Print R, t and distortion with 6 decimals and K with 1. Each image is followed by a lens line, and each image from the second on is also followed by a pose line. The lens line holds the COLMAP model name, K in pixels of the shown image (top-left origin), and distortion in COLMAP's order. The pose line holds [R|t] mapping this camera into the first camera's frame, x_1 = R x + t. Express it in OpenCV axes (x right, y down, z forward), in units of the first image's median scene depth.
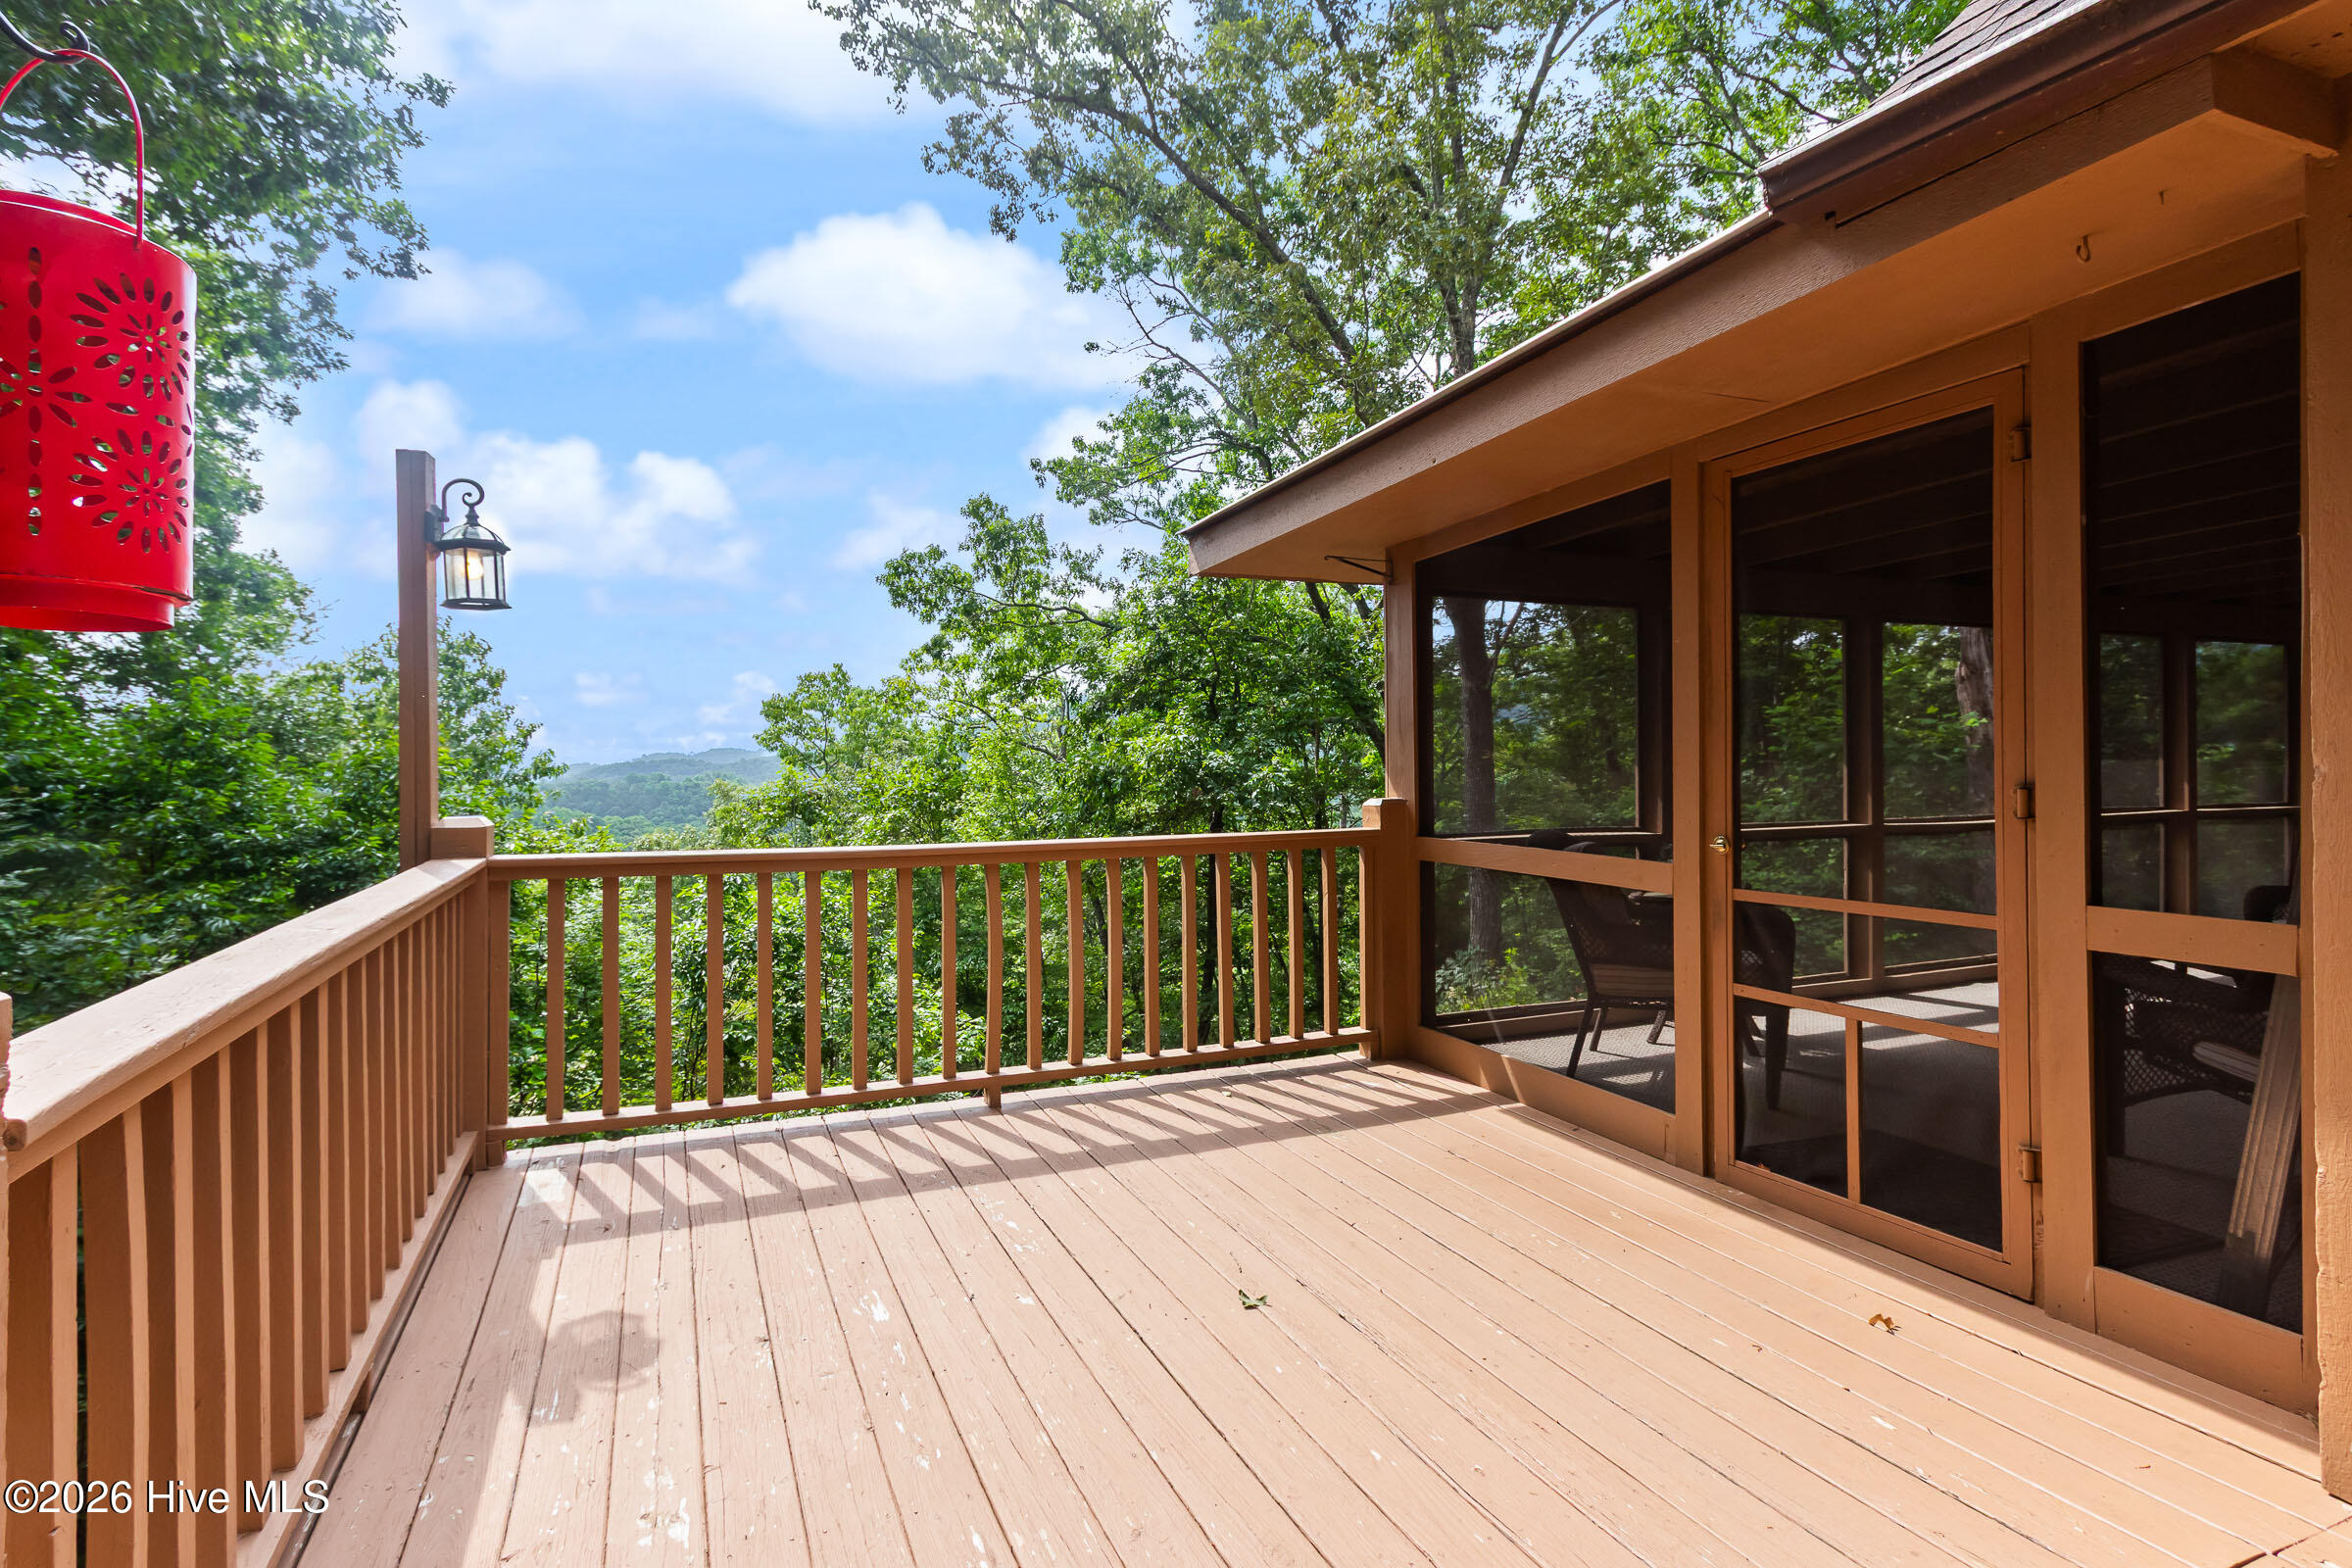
lens RADIAL K [[1145.5, 0, 1135.9], [0, 1145.5, 760.8], [0, 0, 1]] dist [0.000437, -0.000159]
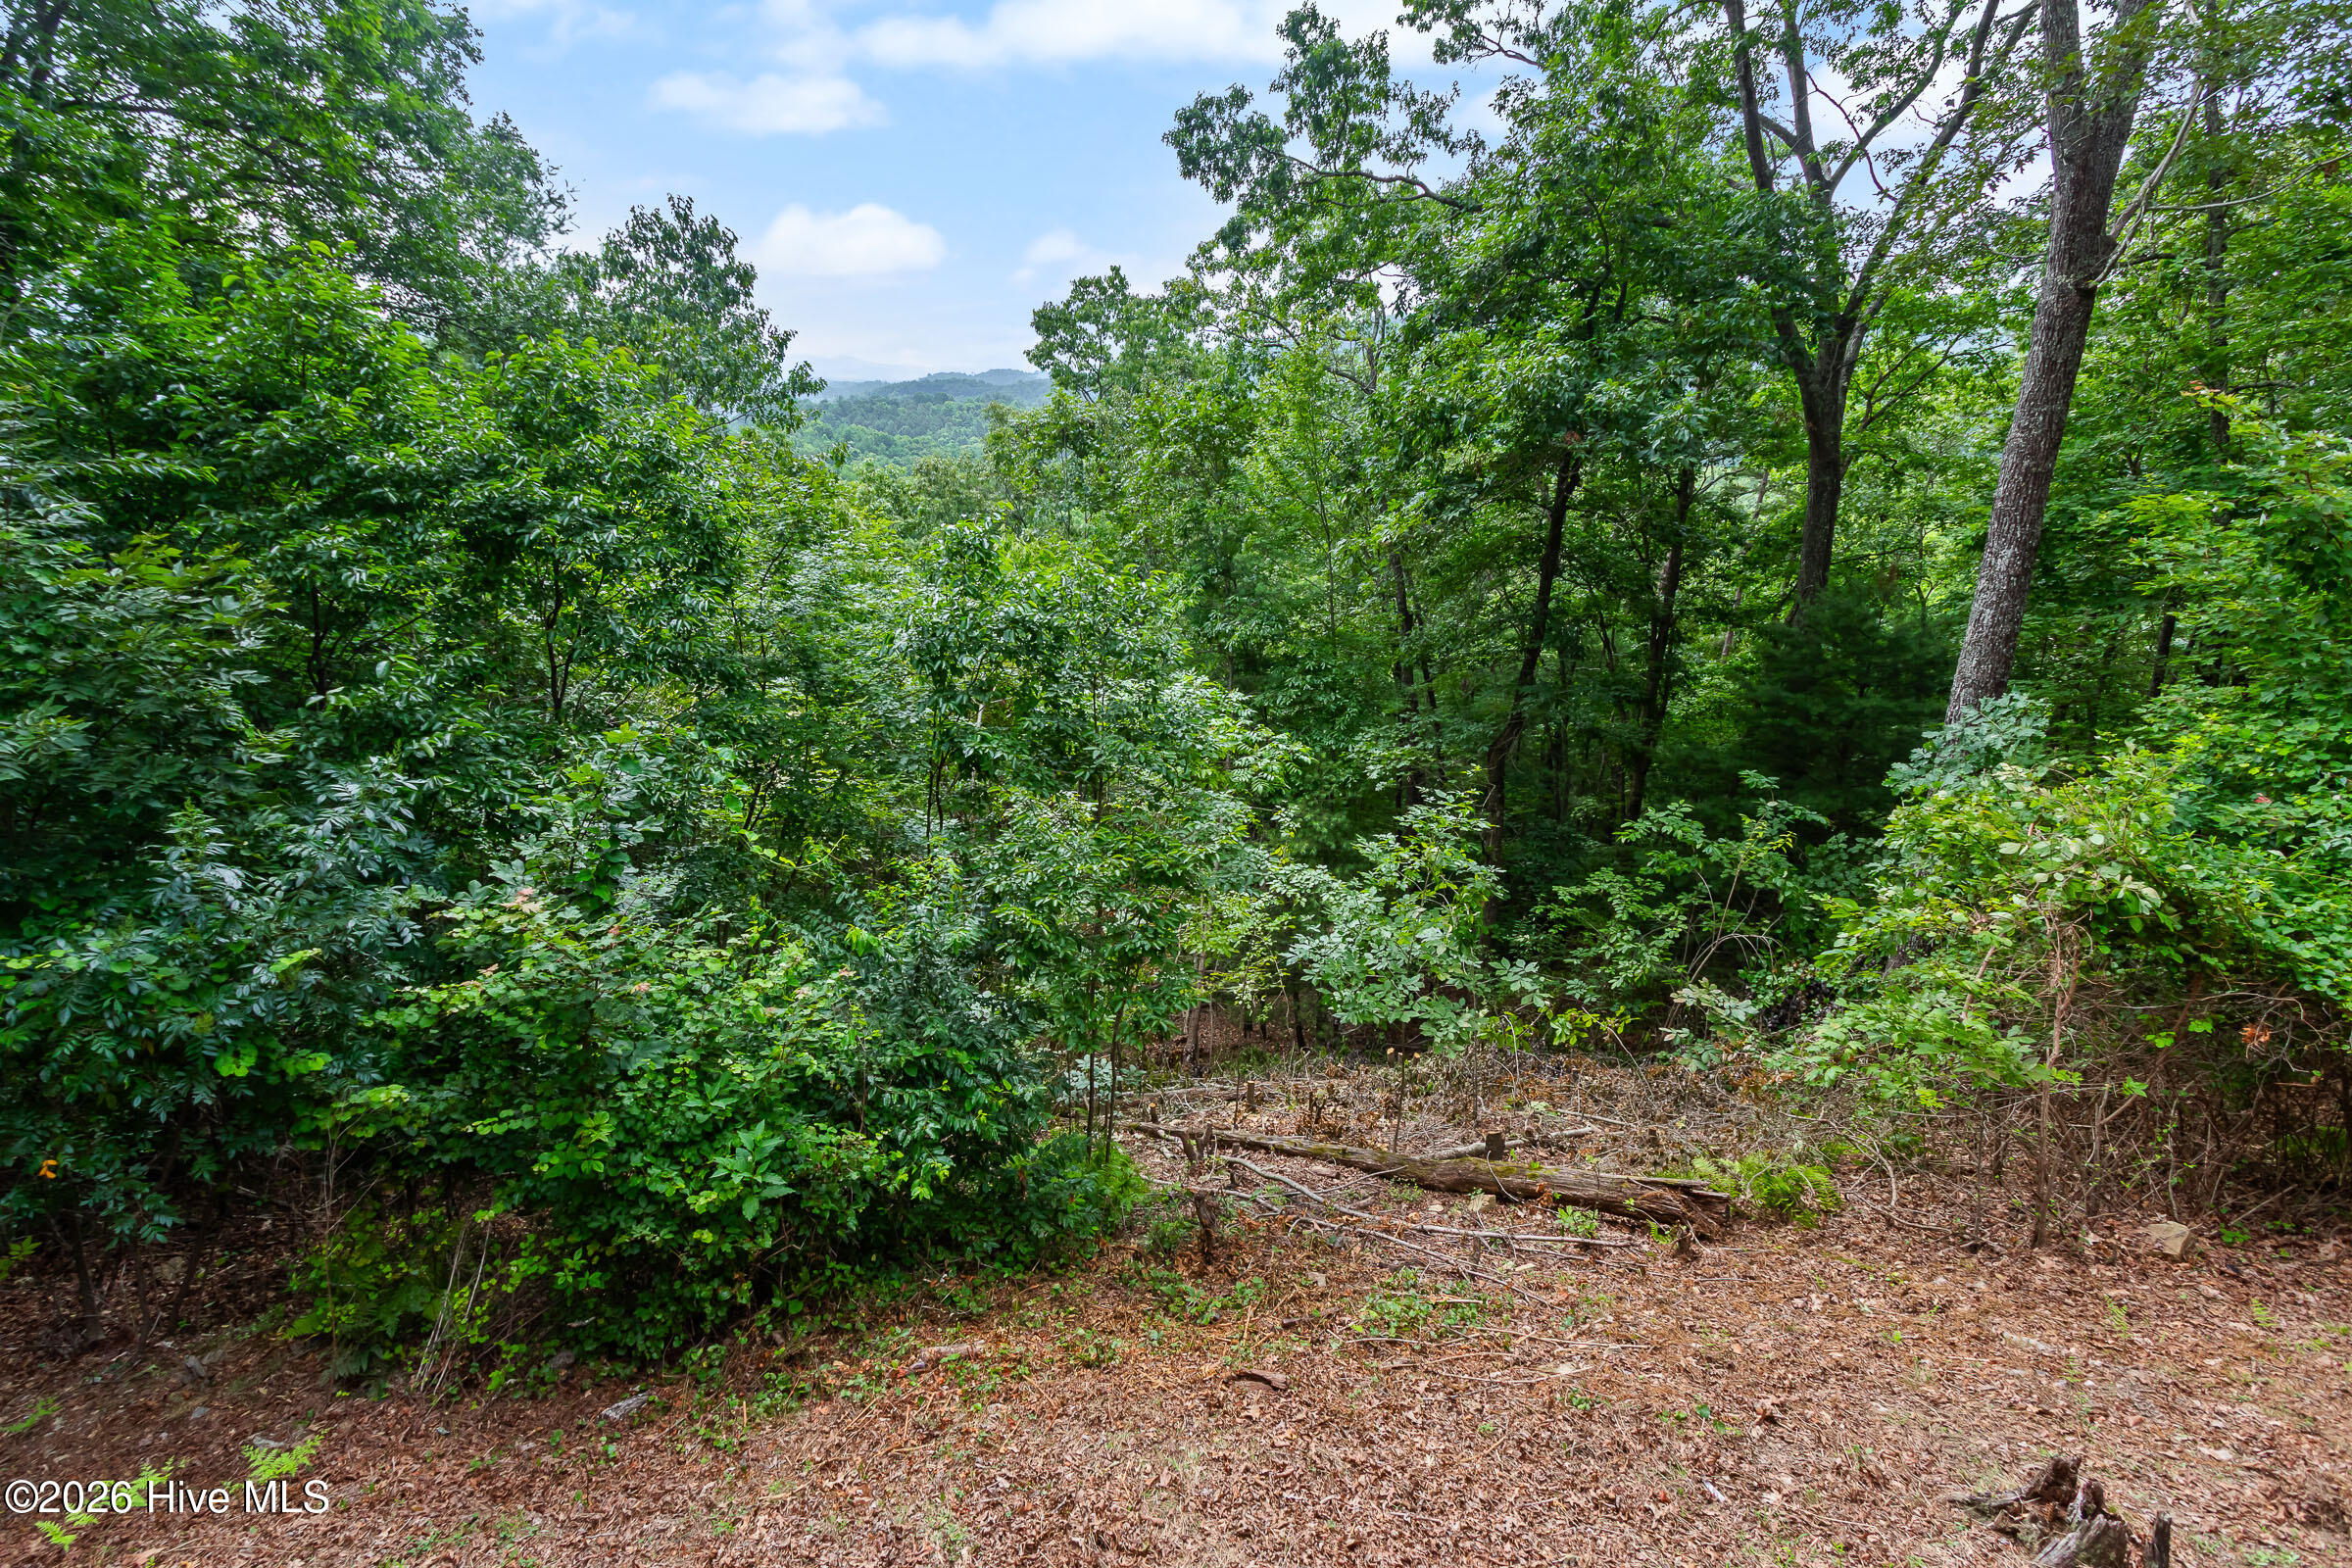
lens RADIAL K [[1110.1, 0, 1142.7], [0, 1110.1, 786.4], [0, 0, 1]] dist [0.008803, -0.000926]
pose [[0.973085, 0.100142, -0.207550, -0.034006], [-0.024299, 0.940211, 0.339723, 0.000880], [0.229162, -0.325537, 0.917339, 0.140299]]
